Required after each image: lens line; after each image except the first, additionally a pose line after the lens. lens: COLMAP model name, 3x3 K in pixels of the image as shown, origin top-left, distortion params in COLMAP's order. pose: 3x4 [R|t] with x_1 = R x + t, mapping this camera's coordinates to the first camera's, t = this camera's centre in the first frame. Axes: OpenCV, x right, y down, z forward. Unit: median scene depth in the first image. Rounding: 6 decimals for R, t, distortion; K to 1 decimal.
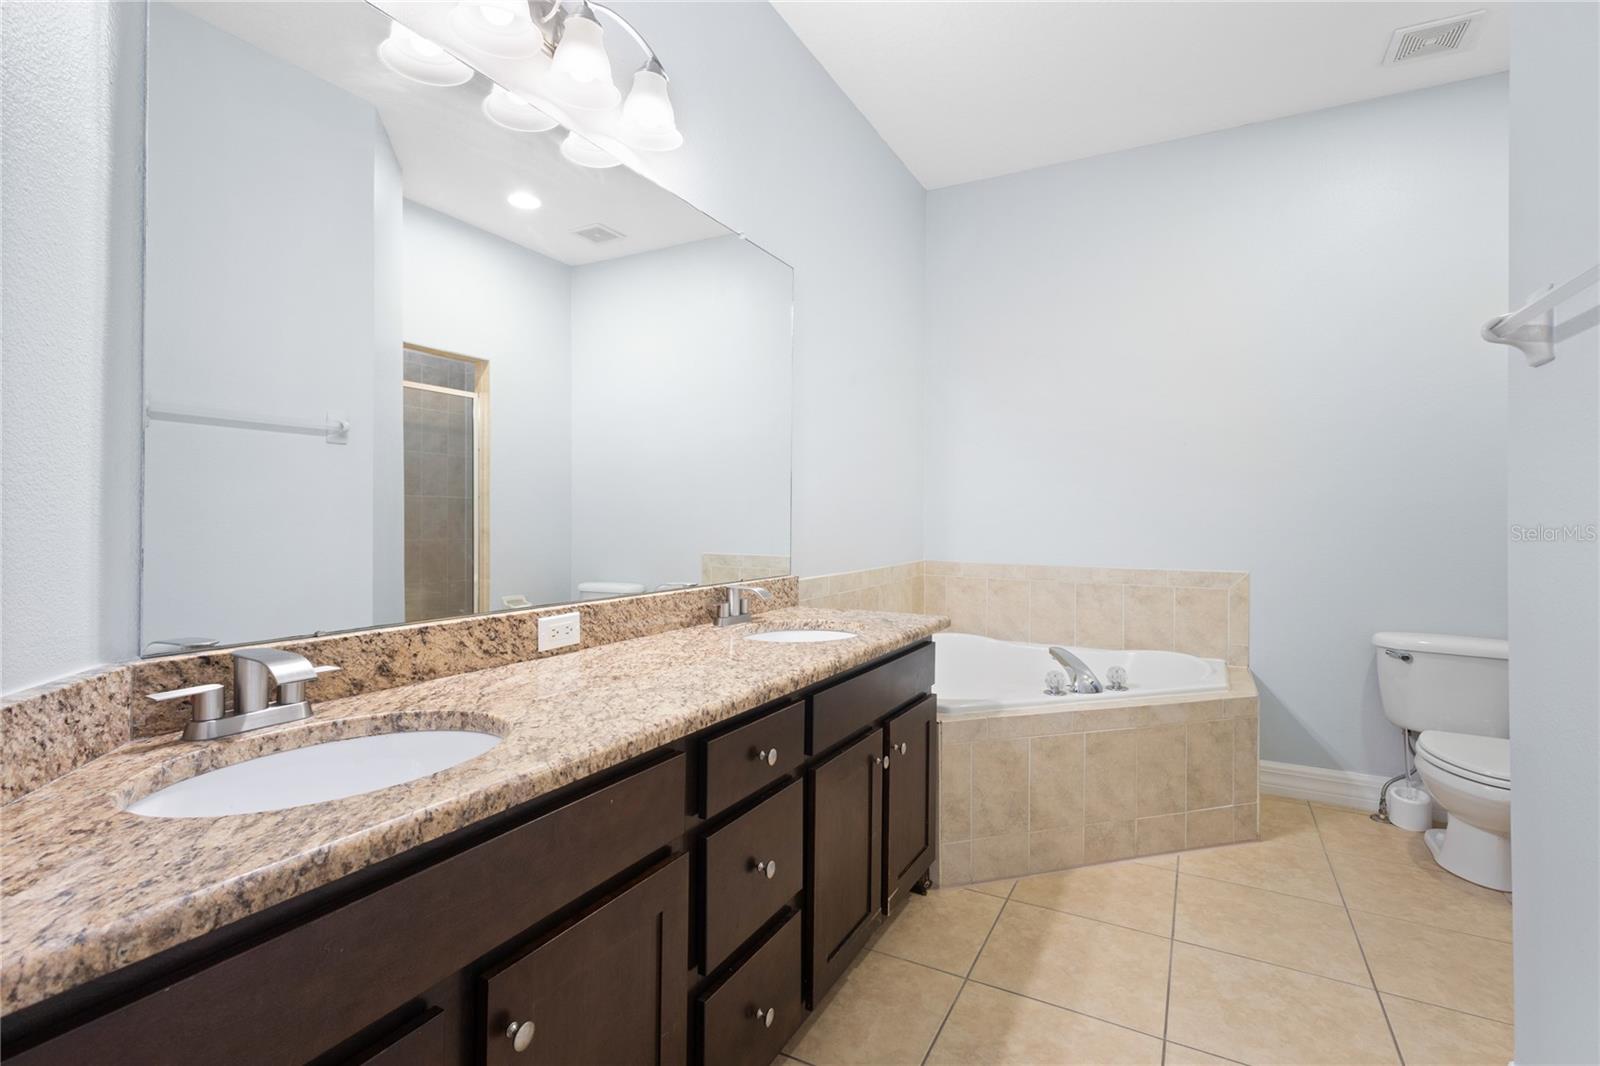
lens RADIAL K [[735.4, 0, 800.9], [0, 735.4, 522.2], [0, 0, 1]] dist [0.009381, -0.001918]
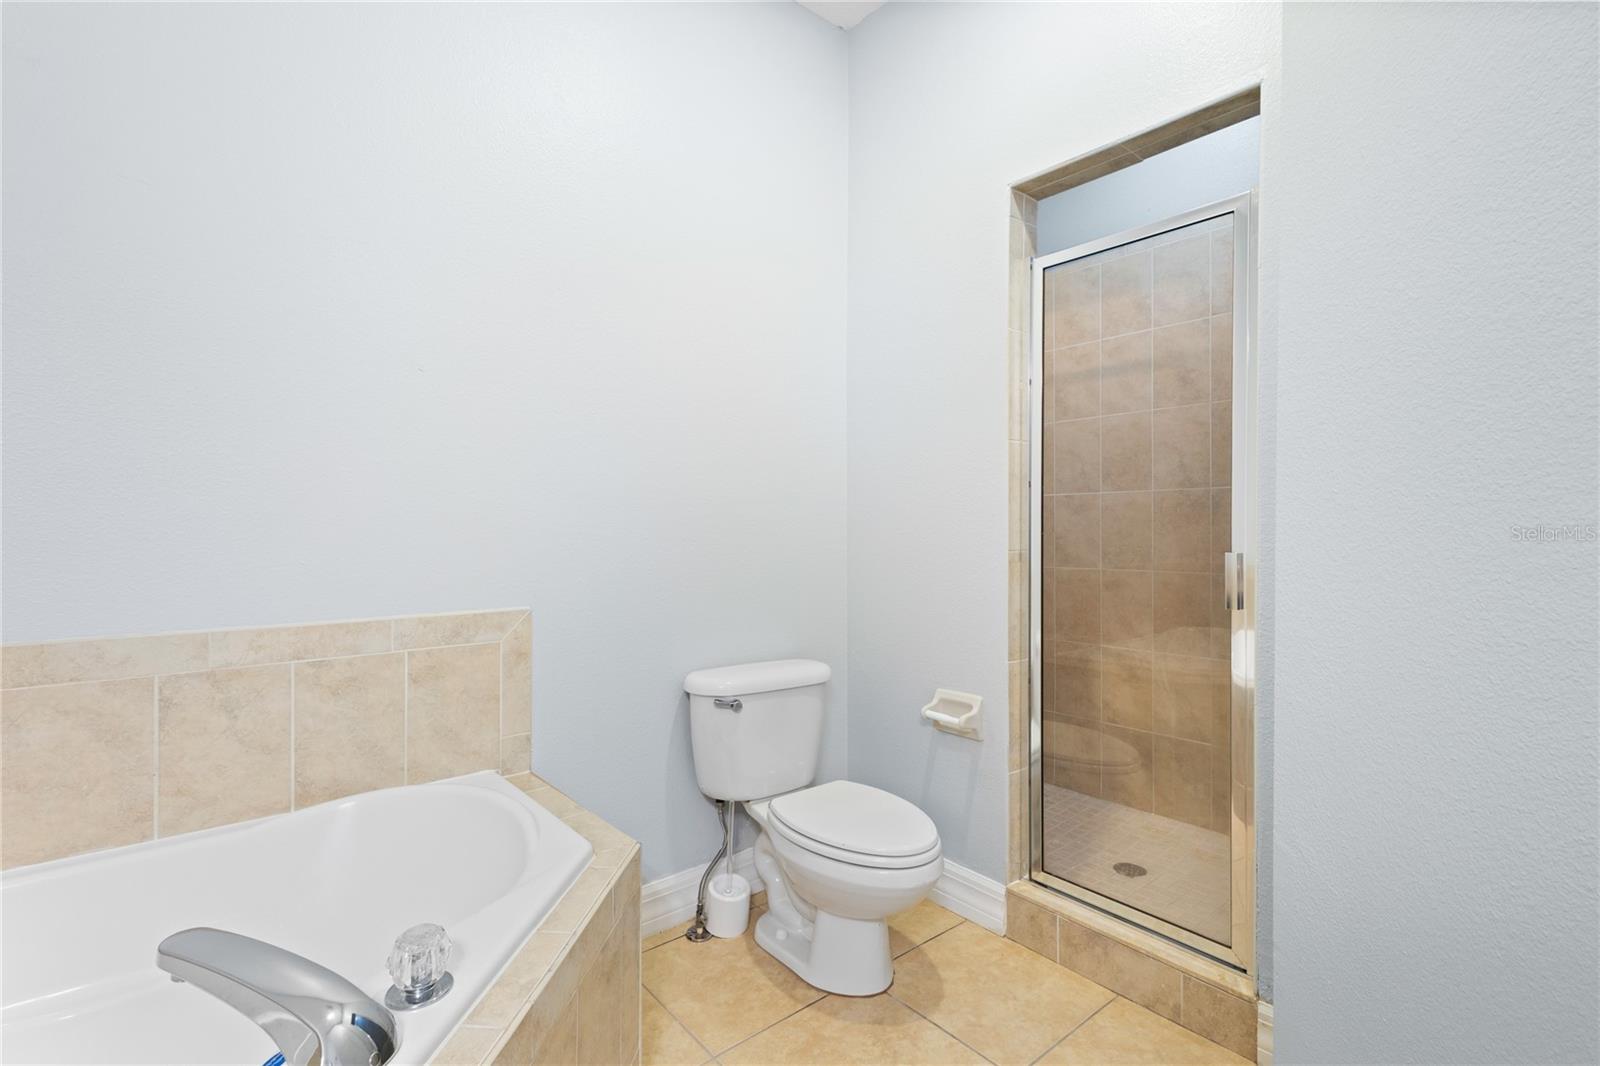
lens RADIAL K [[735.4, 0, 799.1], [0, 735.4, 529.7], [0, 0, 1]] dist [0.009381, -0.001918]
pose [[0.359251, -0.007351, 0.933212, 0.141269], [0.009121, 0.999949, 0.004365, 0.005636], [-0.933196, 0.006944, 0.359300, 0.593547]]
